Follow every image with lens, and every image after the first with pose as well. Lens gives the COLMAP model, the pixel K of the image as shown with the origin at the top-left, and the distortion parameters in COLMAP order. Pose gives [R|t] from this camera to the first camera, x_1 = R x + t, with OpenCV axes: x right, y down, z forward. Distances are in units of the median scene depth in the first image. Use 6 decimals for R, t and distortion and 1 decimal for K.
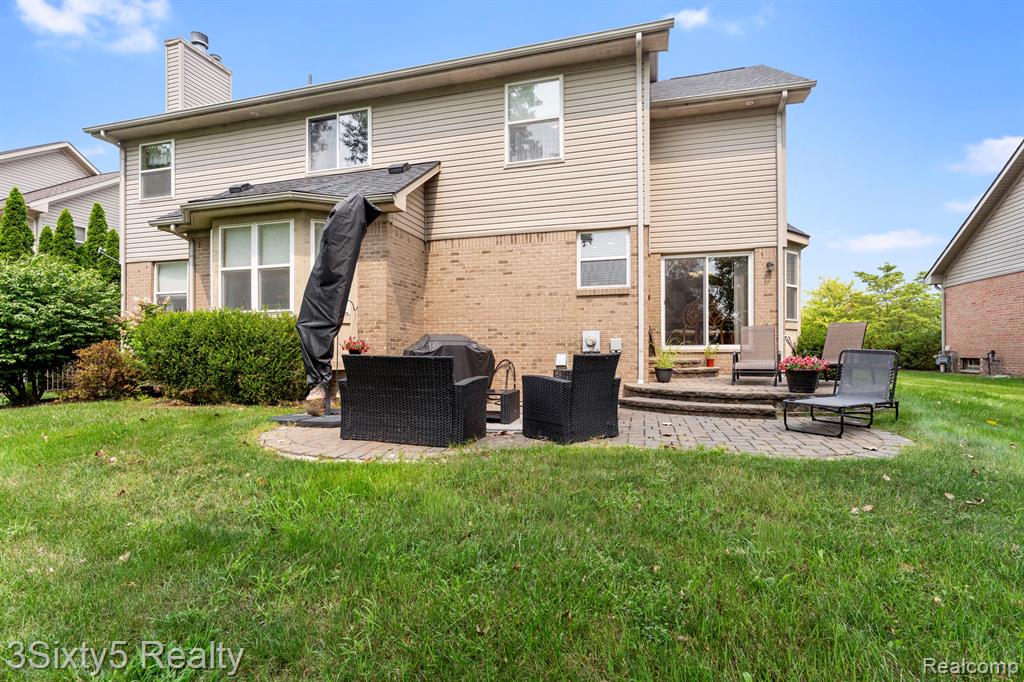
lens RADIAL K [[469.2, 0, 511.9], [0, 469.2, 350.8], [0, 0, 1]] dist [-0.000783, -0.000313]
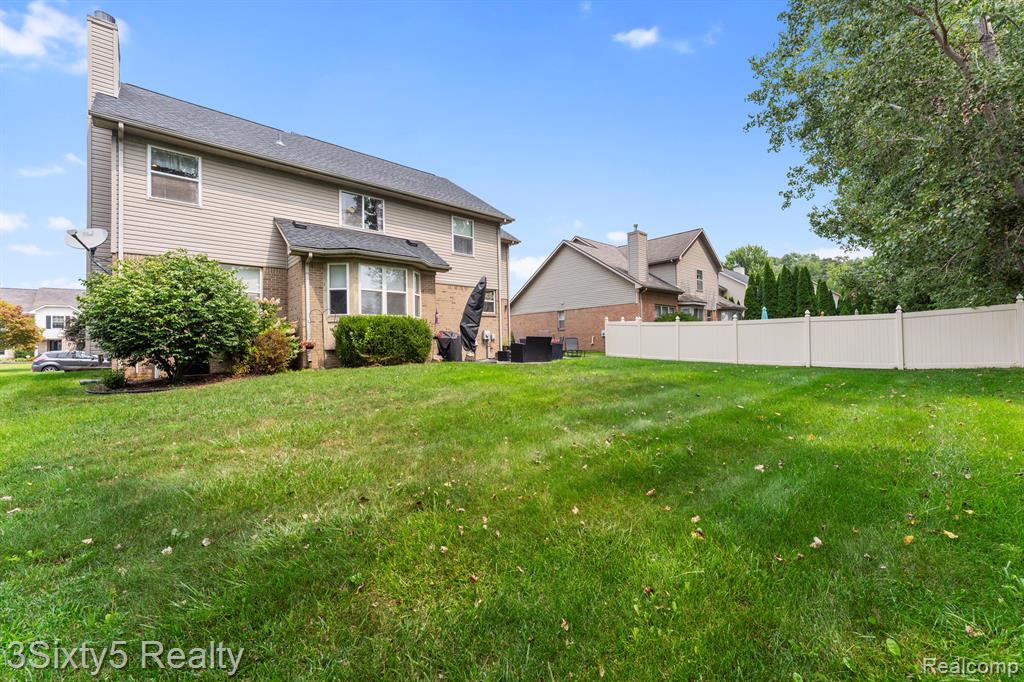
lens RADIAL K [[405.3, 0, 512.0], [0, 405.3, 341.0], [0, 0, 1]] dist [0.000293, 0.000062]
pose [[0.530299, -0.000486, 0.847810, -1.435183], [0.017134, 0.999802, -0.010144, 0.033498], [-0.847637, 0.019906, 0.530202, -0.211043]]
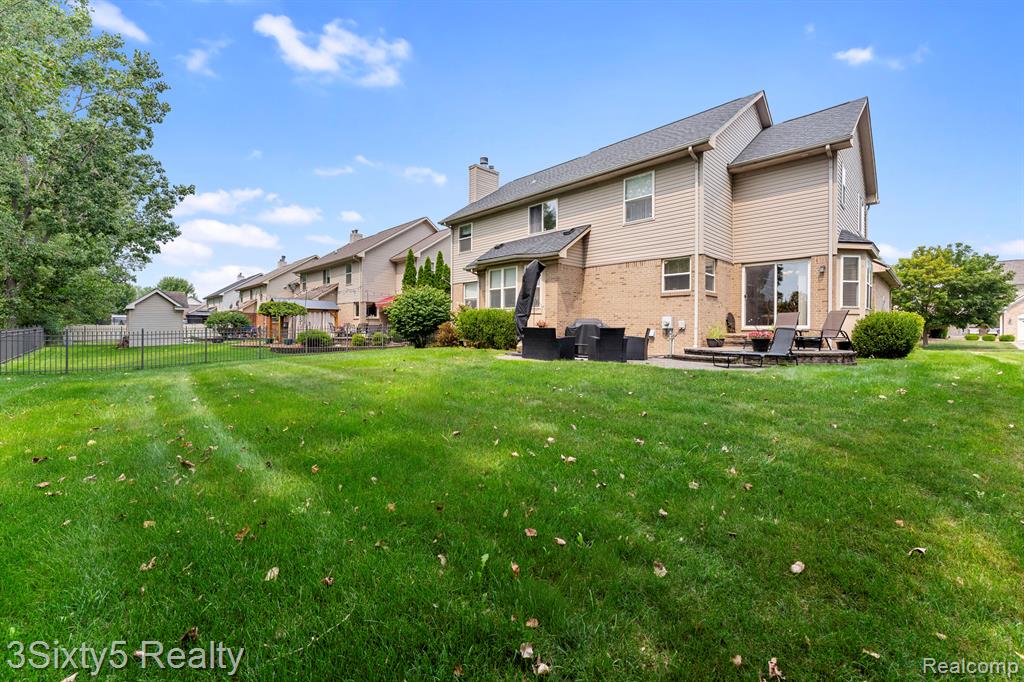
lens RADIAL K [[405.3, 0, 512.0], [0, 405.3, 341.0], [0, 0, 1]] dist [0.000293, 0.000062]
pose [[0.866999, 0.026304, -0.497615, 0.393850], [-0.012745, 0.999450, 0.030625, 0.008691], [0.498147, -0.020209, 0.866857, -0.558205]]
